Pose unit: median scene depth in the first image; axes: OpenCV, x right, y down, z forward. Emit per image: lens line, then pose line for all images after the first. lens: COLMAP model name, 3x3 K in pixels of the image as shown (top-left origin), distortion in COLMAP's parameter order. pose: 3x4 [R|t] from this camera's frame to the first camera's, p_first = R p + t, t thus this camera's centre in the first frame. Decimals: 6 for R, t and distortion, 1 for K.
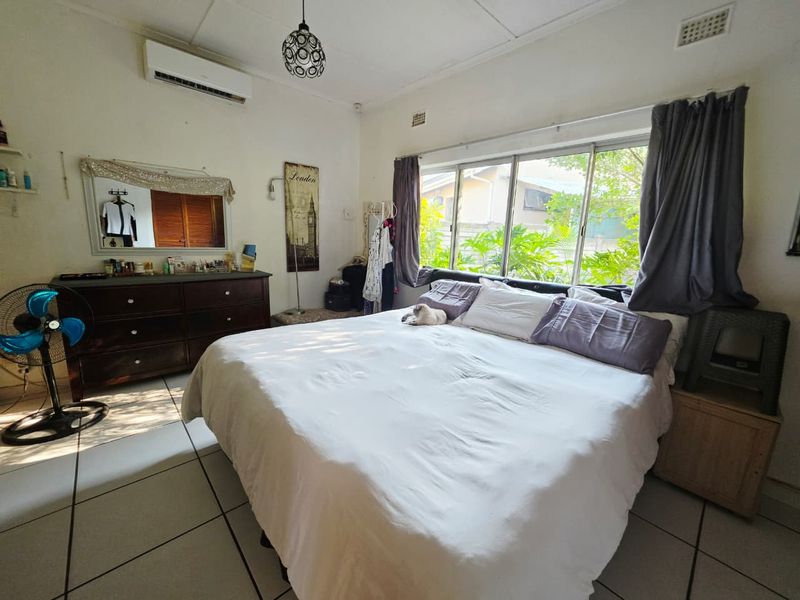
lens RADIAL K [[324.2, 0, 403.1], [0, 324.2, 297.3], [0, 0, 1]] dist [-0.008979, 0.000055]
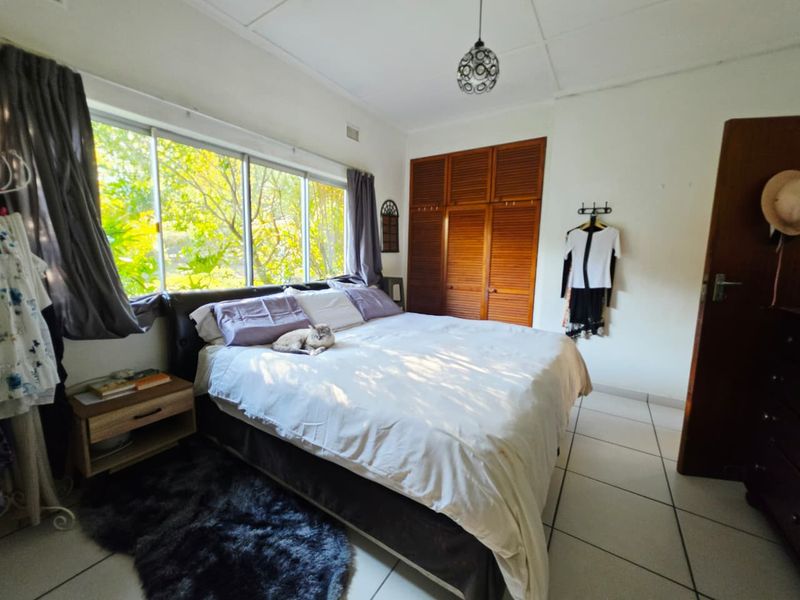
lens RADIAL K [[324.2, 0, 403.1], [0, 324.2, 297.3], [0, 0, 1]] dist [-0.008979, 0.000055]
pose [[-0.248246, -0.171041, 0.953477, -1.049560], [0.143168, 0.967001, 0.210742, -0.257903], [-0.958059, 0.188823, -0.215567, 1.245760]]
